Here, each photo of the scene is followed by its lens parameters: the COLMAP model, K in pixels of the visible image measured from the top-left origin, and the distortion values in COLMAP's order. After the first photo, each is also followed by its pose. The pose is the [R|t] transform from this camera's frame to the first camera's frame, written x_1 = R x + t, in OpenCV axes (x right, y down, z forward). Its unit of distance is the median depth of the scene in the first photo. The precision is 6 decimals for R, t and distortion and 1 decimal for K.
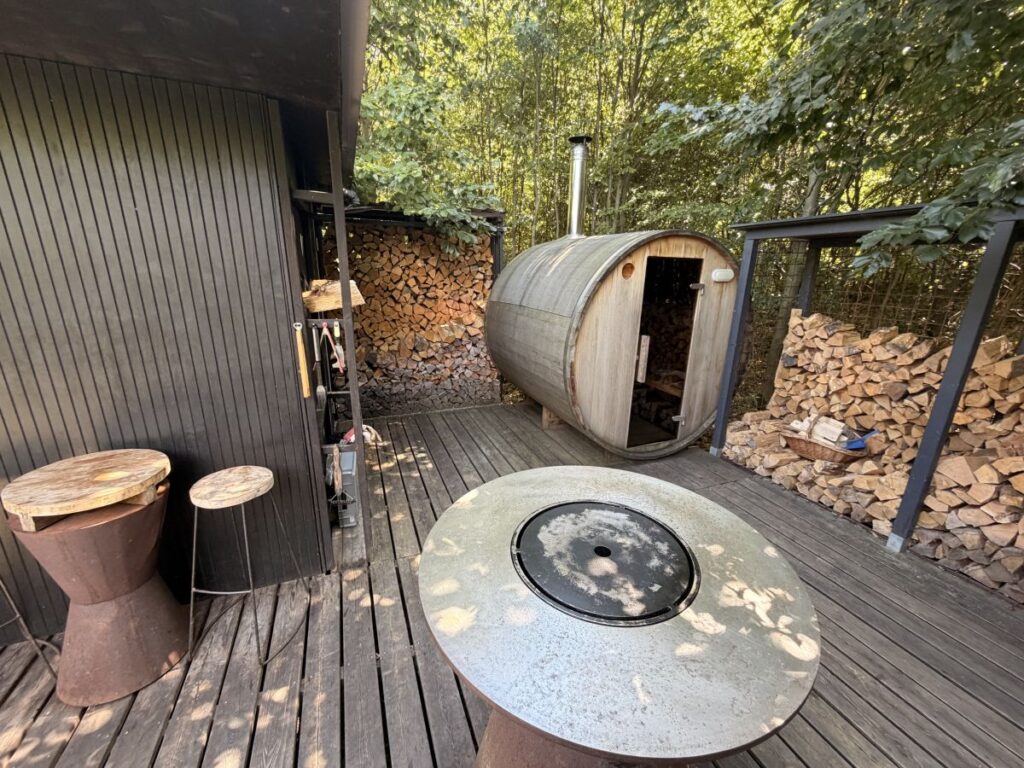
lens RADIAL K [[407.0, 0, 515.4], [0, 407.0, 384.9], [0, 0, 1]] dist [-0.004373, 0.000803]
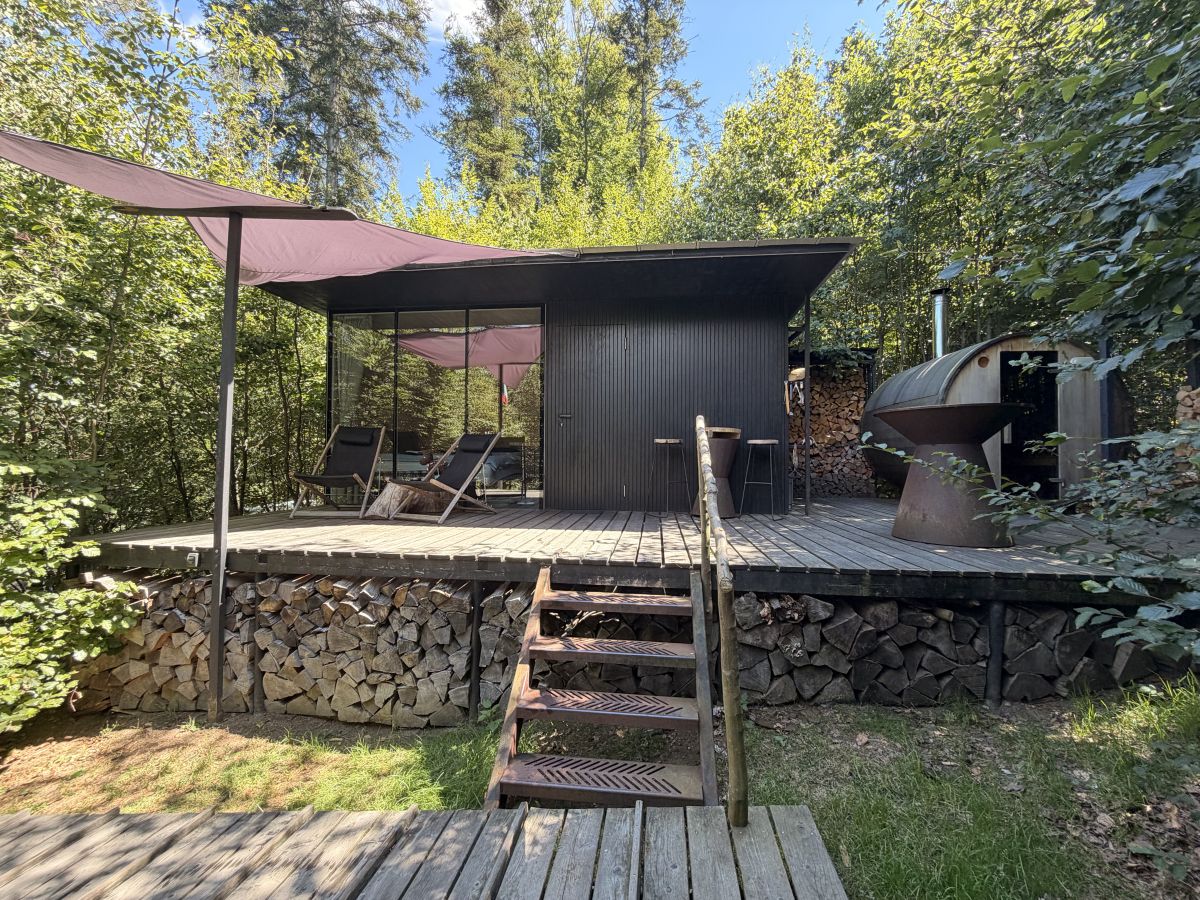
lens RADIAL K [[476.9, 0, 604.0], [0, 476.9, 451.1], [0, 0, 1]] dist [-0.004373, 0.000803]
pose [[0.876374, -0.026726, -0.480888, -0.085629], [-0.118916, 0.955540, -0.269819, 0.550532], [0.466719, 0.293647, 0.834233, -0.814128]]
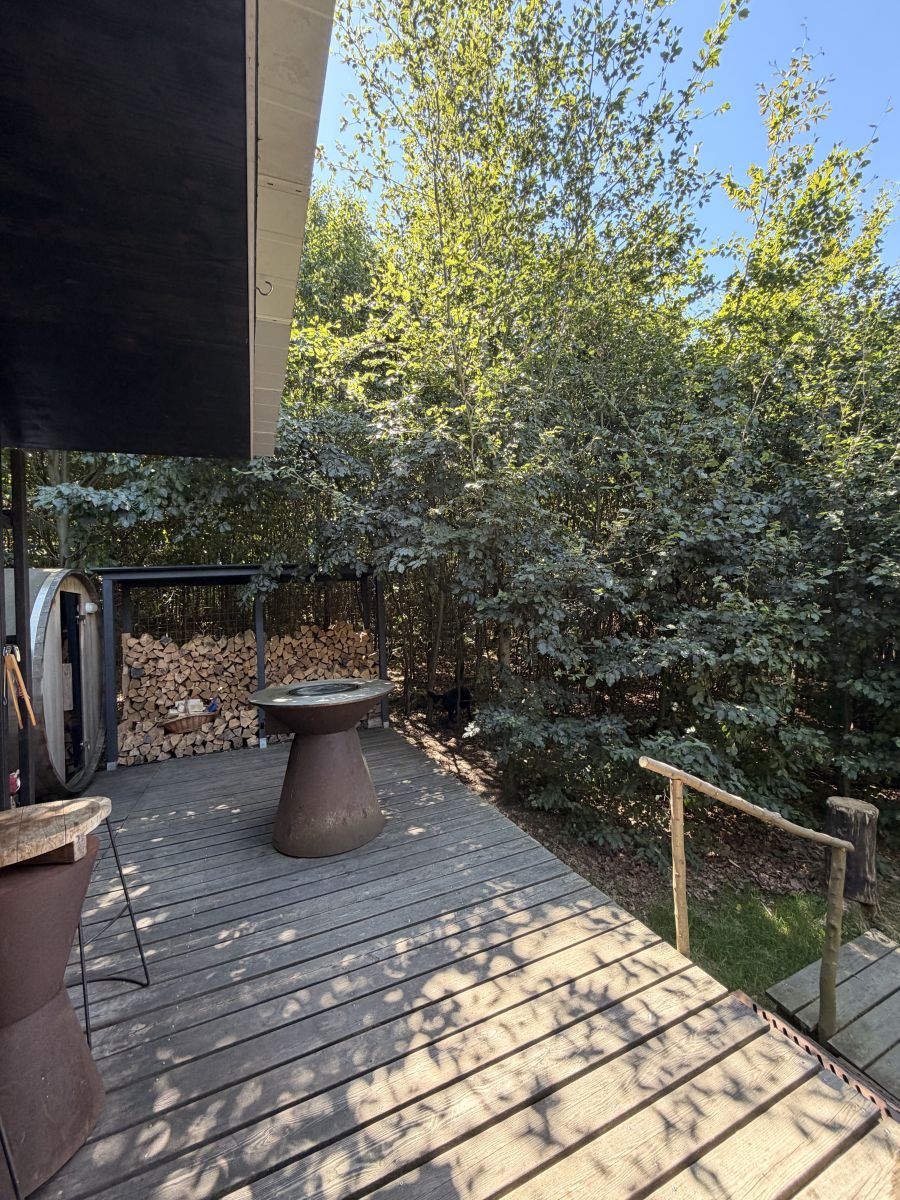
lens RADIAL K [[476.9, 0, 447.9], [0, 476.9, 598.4], [0, 0, 1]] dist [-0.004373, 0.000803]
pose [[-0.017733, 0.008789, 0.999804, -0.849411], [0.331303, 0.943521, -0.002418, 0.047682], [-0.943358, 0.331195, -0.019643, 0.052007]]
